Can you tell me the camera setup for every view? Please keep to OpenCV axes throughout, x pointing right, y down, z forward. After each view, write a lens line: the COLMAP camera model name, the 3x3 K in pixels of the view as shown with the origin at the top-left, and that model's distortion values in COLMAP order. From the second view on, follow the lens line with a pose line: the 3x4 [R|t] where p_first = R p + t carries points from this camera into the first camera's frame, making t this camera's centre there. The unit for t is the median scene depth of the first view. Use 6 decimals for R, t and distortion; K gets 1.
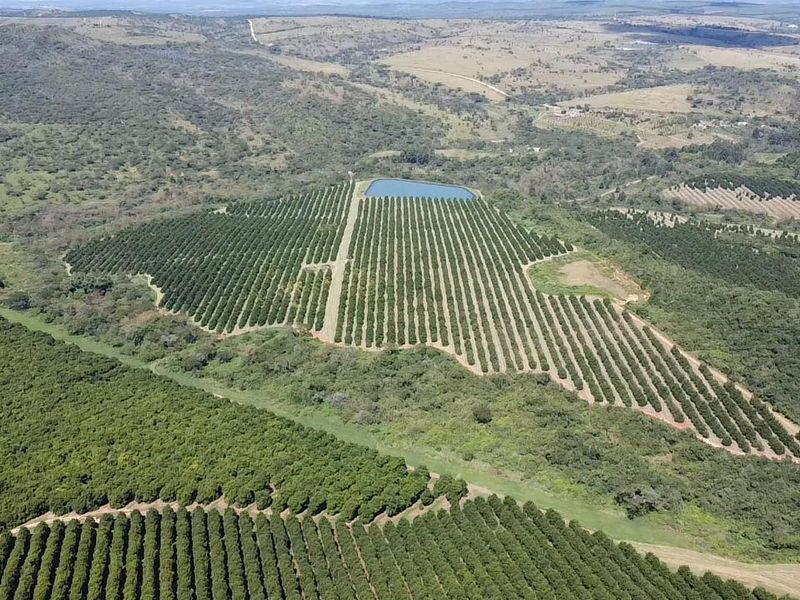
lens RADIAL K [[796.0, 0, 400.0], [0, 796.0, 300.0], [0, 0, 1]] dist [0.005707, -0.001618]
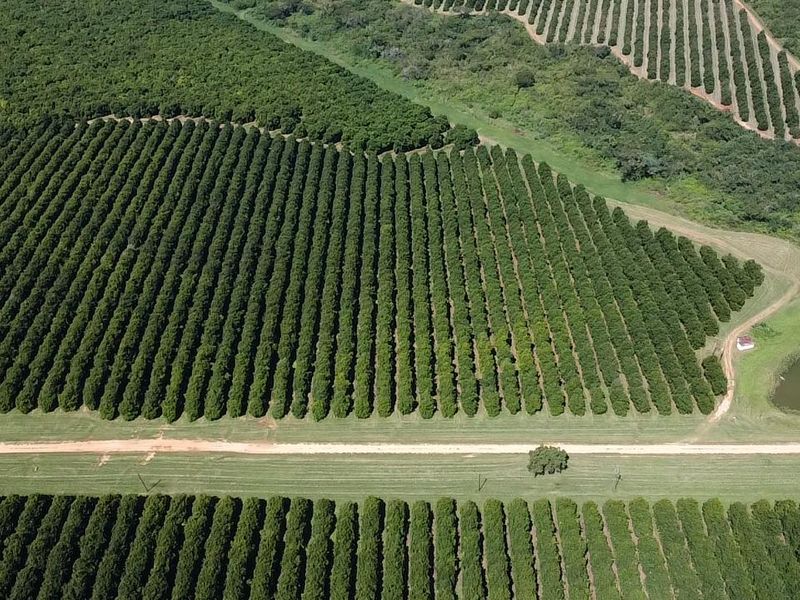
lens RADIAL K [[796.0, 0, 400.0], [0, 796.0, 300.0], [0, 0, 1]] dist [0.005707, -0.001618]
pose [[0.967567, 0.154753, -0.199665, 0.178875], [-0.078194, 0.935046, 0.345794, 0.064806], [0.240208, -0.318967, 0.916821, -0.032761]]
